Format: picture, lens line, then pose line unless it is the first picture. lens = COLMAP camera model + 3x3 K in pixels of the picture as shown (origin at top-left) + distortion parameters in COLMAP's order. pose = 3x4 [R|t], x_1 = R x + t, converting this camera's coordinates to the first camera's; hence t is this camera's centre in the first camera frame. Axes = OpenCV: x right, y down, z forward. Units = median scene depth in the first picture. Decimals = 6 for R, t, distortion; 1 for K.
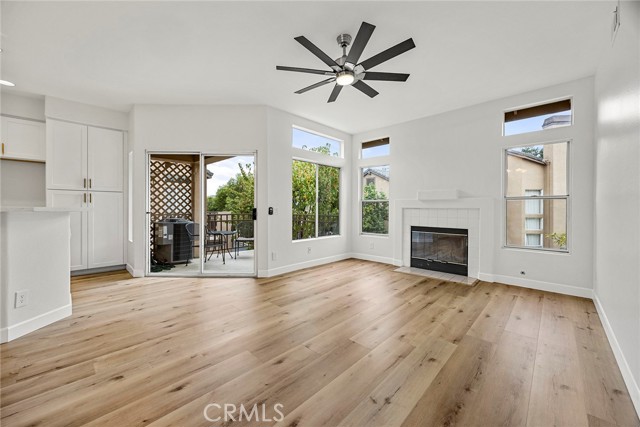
lens RADIAL K [[247.1, 0, 318.8], [0, 247.1, 209.0], [0, 0, 1]] dist [-0.001780, -0.000489]
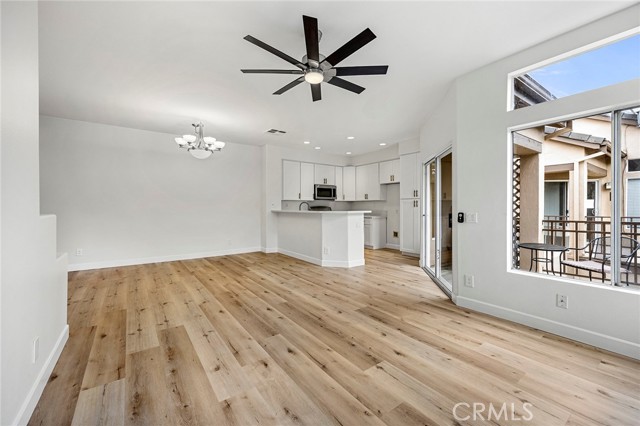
lens RADIAL K [[262.5, 0, 322.7], [0, 262.5, 211.0], [0, 0, 1]] dist [0.008240, -0.000969]
pose [[-0.174055, 0.012341, -0.984659, 0.701154], [-0.000189, 0.999921, 0.012566, -0.023264], [0.984736, 0.002373, -0.174039, 0.785217]]
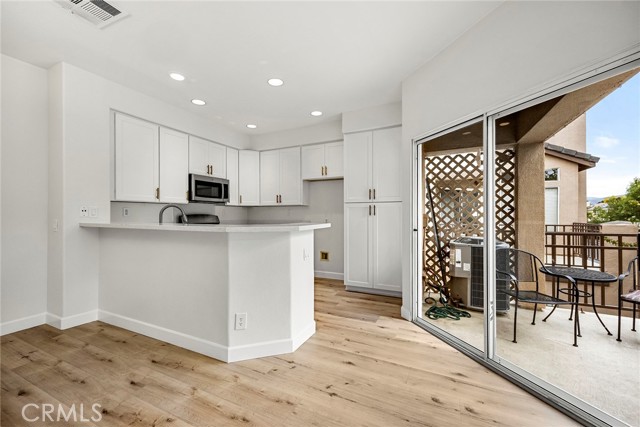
lens RADIAL K [[262.5, 0, 317.1], [0, 262.5, 215.8], [0, 0, 1]] dist [0.008240, -0.000969]
pose [[0.298189, 0.000798, -0.954506, -0.077533], [0.000854, 0.999999, 0.001103, -0.027625], [0.954506, -0.001144, 0.298189, 0.552046]]
